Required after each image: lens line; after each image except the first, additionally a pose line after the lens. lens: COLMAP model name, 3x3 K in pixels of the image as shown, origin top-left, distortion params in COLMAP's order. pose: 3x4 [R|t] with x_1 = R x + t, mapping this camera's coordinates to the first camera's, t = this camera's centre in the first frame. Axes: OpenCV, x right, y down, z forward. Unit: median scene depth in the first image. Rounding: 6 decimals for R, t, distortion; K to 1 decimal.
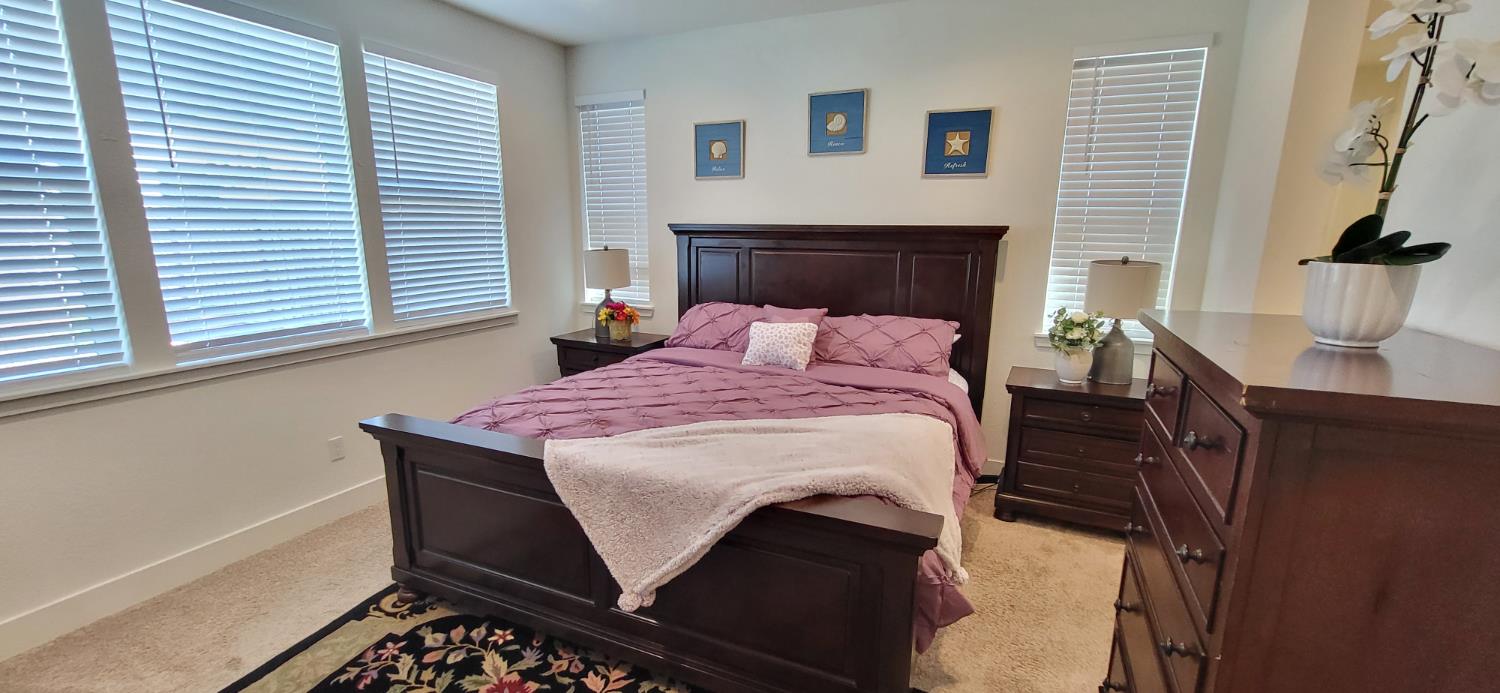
lens RADIAL K [[597.6, 0, 761.1], [0, 597.6, 352.6], [0, 0, 1]] dist [-0.000630, -0.000359]
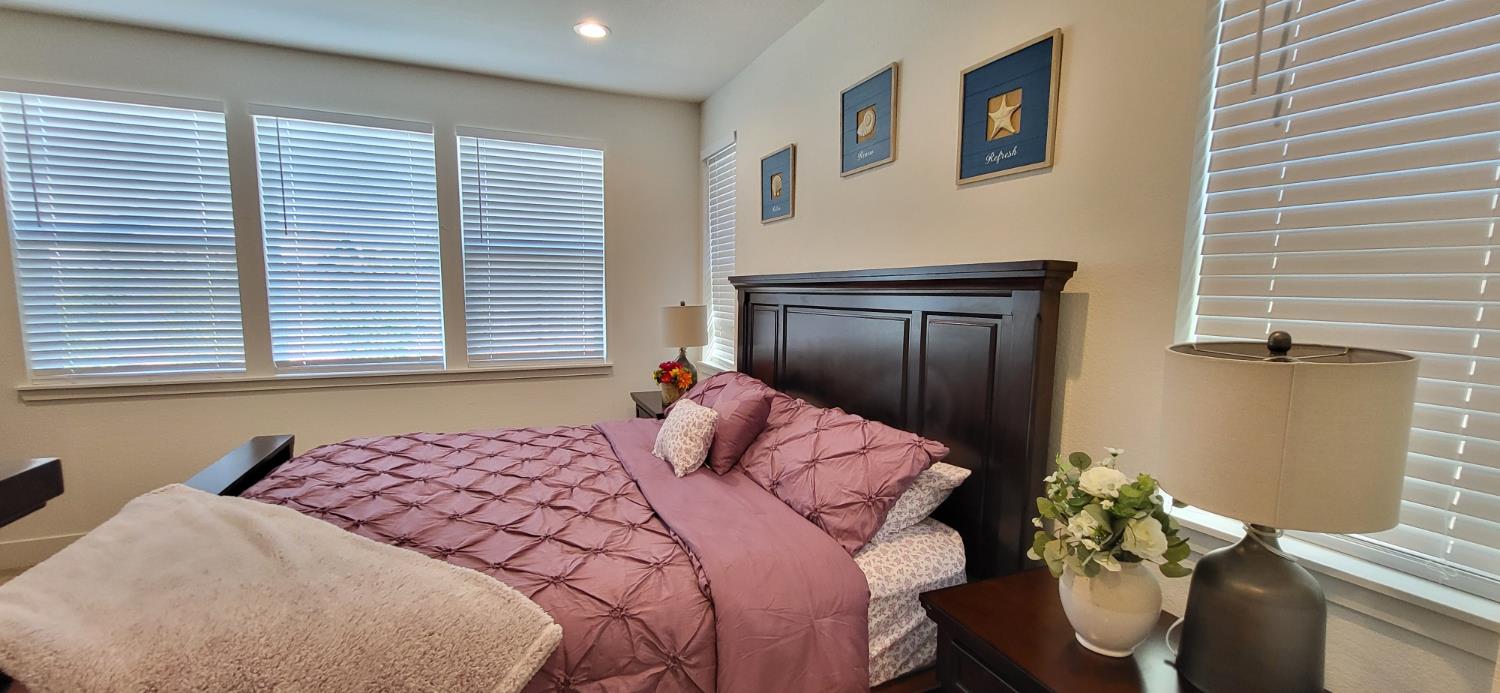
lens RADIAL K [[597.6, 0, 762.5], [0, 597.6, 353.2], [0, 0, 1]] dist [-0.000630, -0.000359]
pose [[0.736651, 0.068188, -0.672827, 0.542083], [-0.143636, 0.987980, -0.057134, -0.076823], [0.660844, 0.138730, 0.737590, 0.487553]]
